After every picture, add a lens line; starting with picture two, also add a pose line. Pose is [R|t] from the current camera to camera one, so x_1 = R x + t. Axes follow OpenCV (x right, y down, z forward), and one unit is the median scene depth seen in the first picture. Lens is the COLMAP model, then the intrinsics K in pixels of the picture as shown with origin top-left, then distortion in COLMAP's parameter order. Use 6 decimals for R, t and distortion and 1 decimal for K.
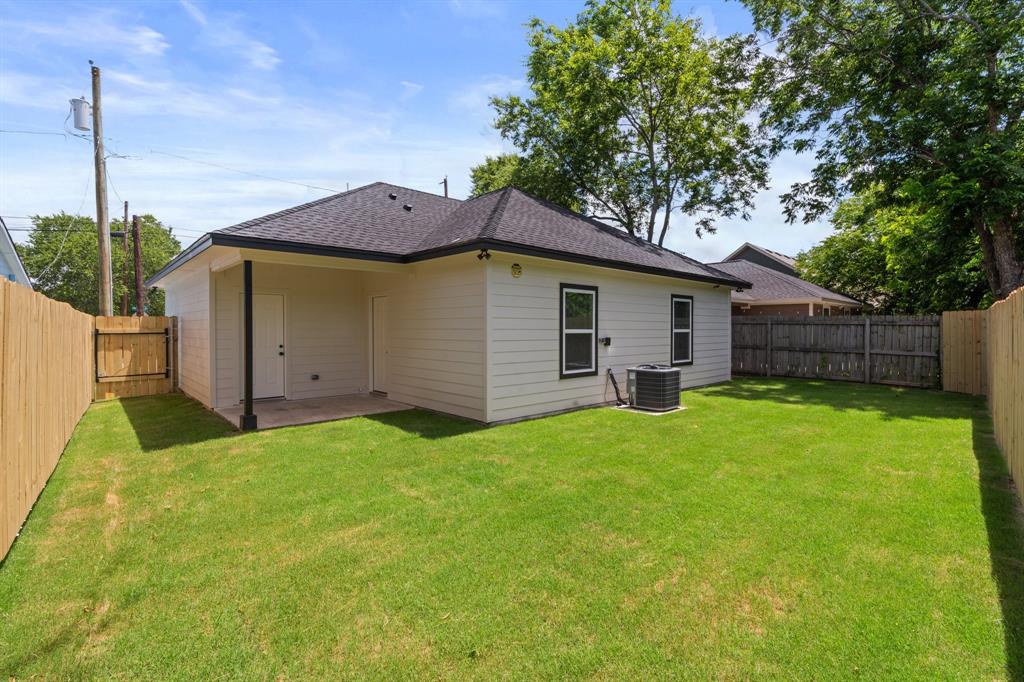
lens RADIAL K [[458.2, 0, 510.1], [0, 458.2, 336.9], [0, 0, 1]] dist [-0.010032, 0.003367]
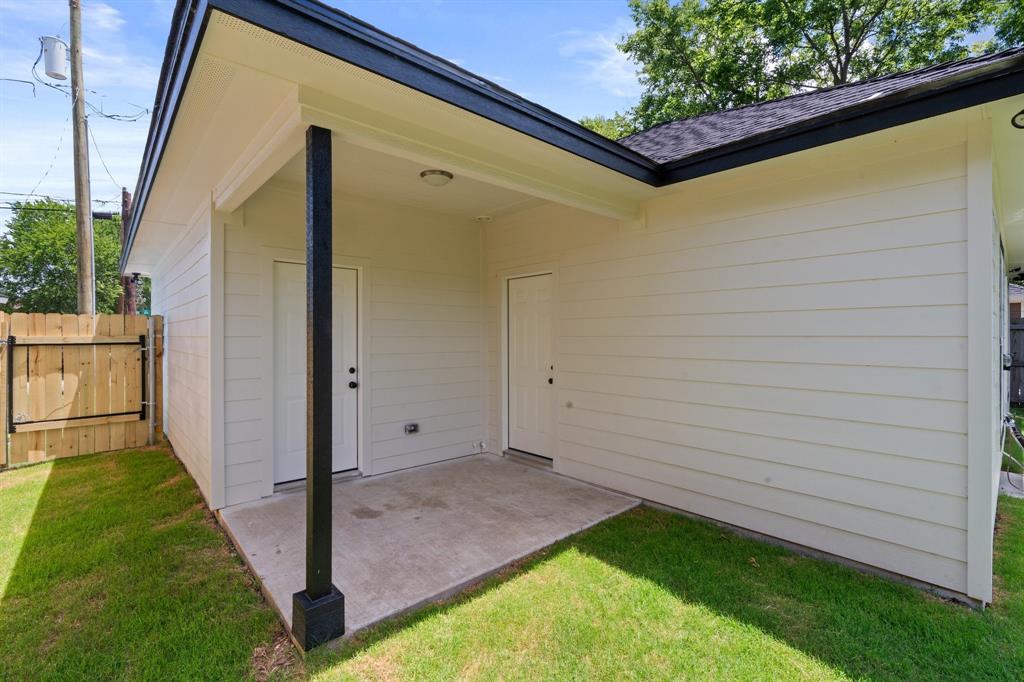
lens RADIAL K [[458.2, 0, 514.1], [0, 458.2, 339.7], [0, 0, 1]] dist [-0.010032, 0.003367]
pose [[0.999932, 0.000168, -0.011681, -0.267613], [-0.000296, 0.999940, -0.010977, -0.006800], [0.011678, 0.010980, 0.999872, 0.418079]]
